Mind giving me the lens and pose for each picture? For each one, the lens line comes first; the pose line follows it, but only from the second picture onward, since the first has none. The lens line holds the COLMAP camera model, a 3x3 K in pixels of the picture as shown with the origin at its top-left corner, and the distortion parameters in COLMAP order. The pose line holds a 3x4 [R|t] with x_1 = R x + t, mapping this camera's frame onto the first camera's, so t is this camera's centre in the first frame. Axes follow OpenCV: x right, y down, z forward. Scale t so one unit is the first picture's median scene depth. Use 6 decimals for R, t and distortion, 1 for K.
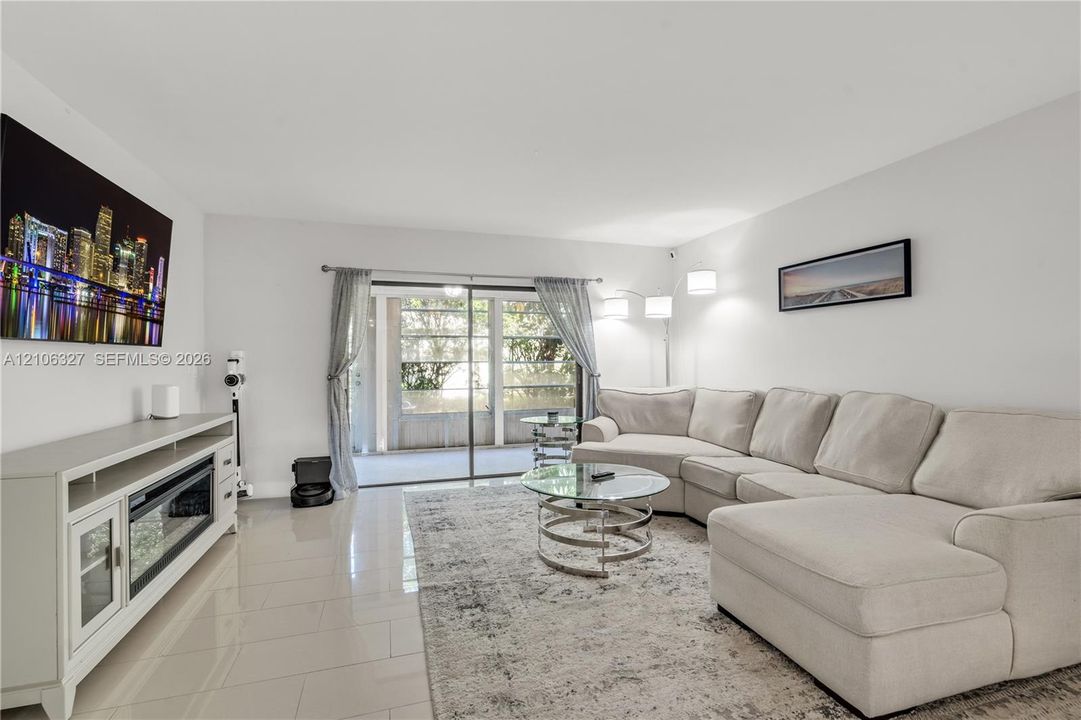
lens RADIAL K [[503.6, 0, 536.9], [0, 503.6, 361.3], [0, 0, 1]] dist [0.003254, 0.000076]
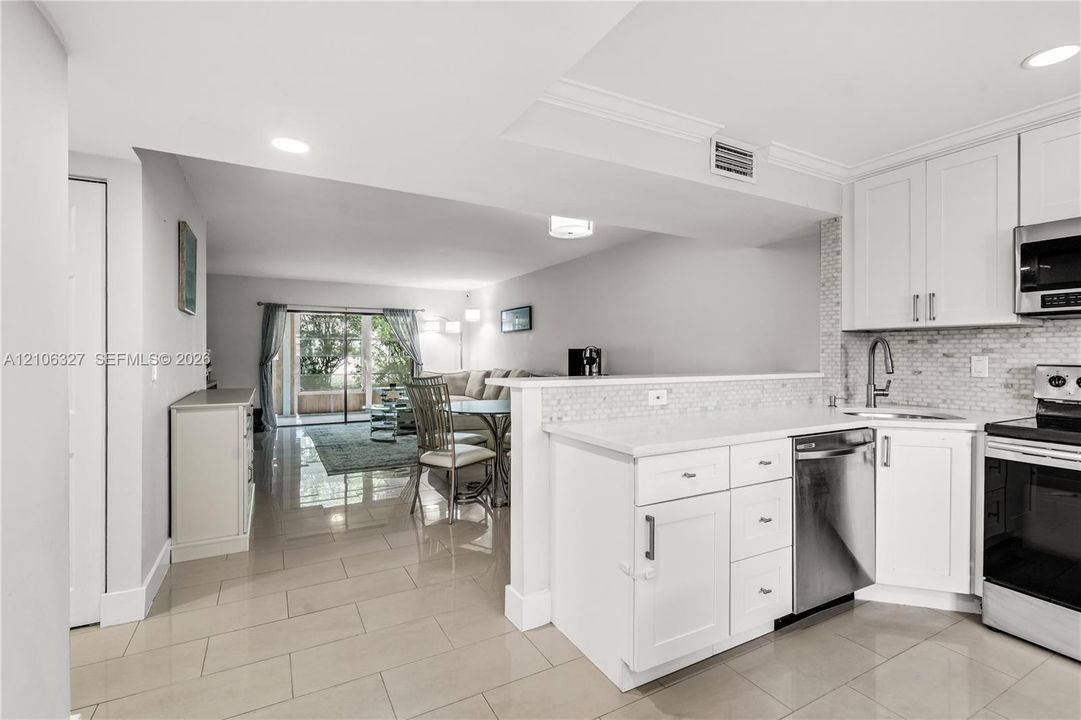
lens RADIAL K [[503.6, 0, 529.0], [0, 503.6, 355.3], [0, 0, 1]] dist [0.003254, 0.000076]
pose [[0.983211, 0.005709, 0.182381, 0.286013], [-0.004793, 0.999974, -0.005463, 0.009009], [-0.182408, 0.004497, 0.983213, -1.360730]]
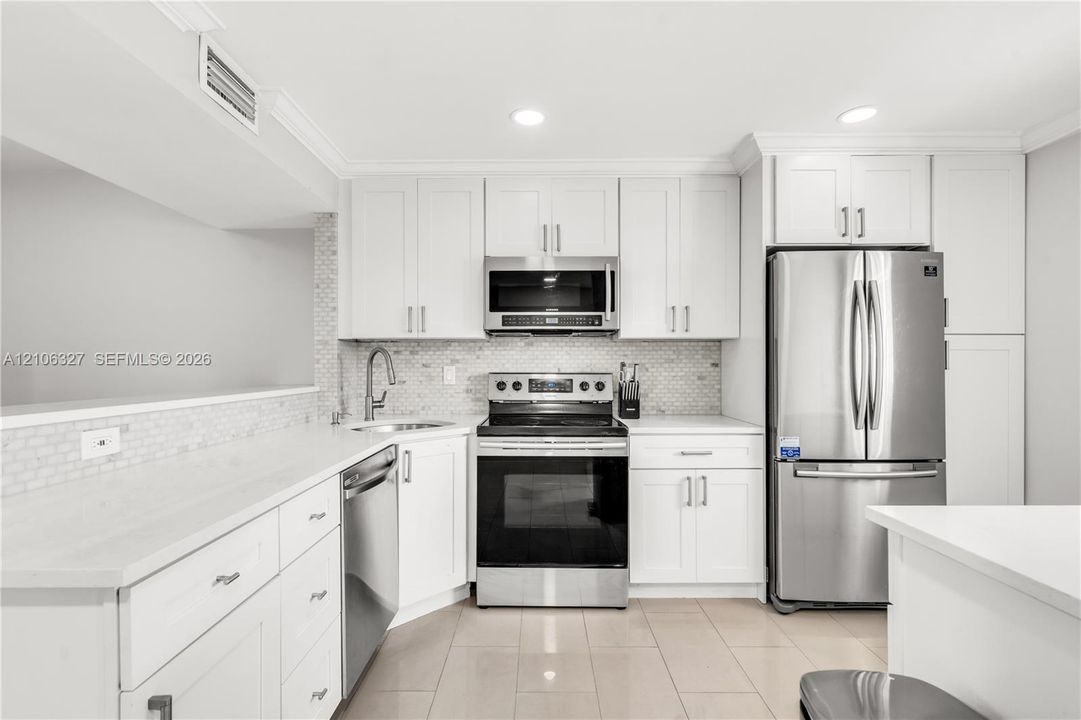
lens RADIAL K [[503.6, 0, 545.5], [0, 503.6, 364.2], [0, 0, 1]] dist [0.003254, 0.000076]
pose [[0.295542, 0.005120, 0.955316, 0.321249], [0.009875, 0.999916, -0.008414, 0.008374], [-0.955279, 0.011920, 0.295466, -1.114448]]
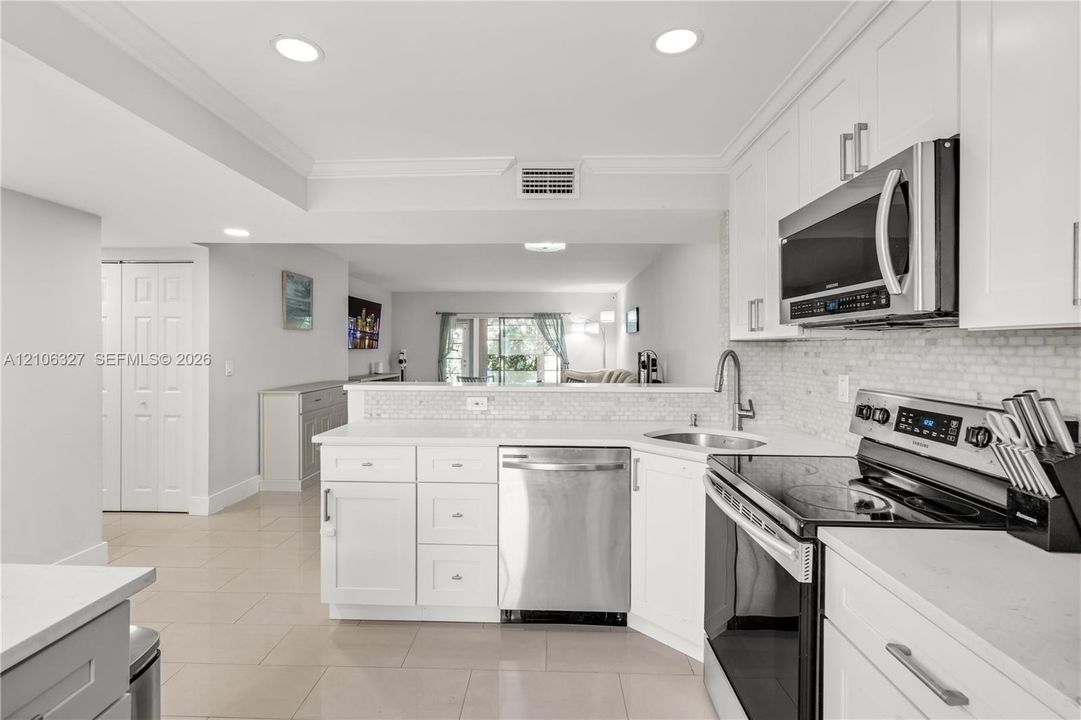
lens RADIAL K [[503.6, 0, 518.5], [0, 503.6, 353.7], [0, 0, 1]] dist [0.003254, 0.000076]
pose [[0.935008, 0.011577, -0.354438, 1.052101], [-0.010441, 0.999932, 0.005117, -0.026226], [0.354473, -0.001083, 0.935066, -1.437169]]
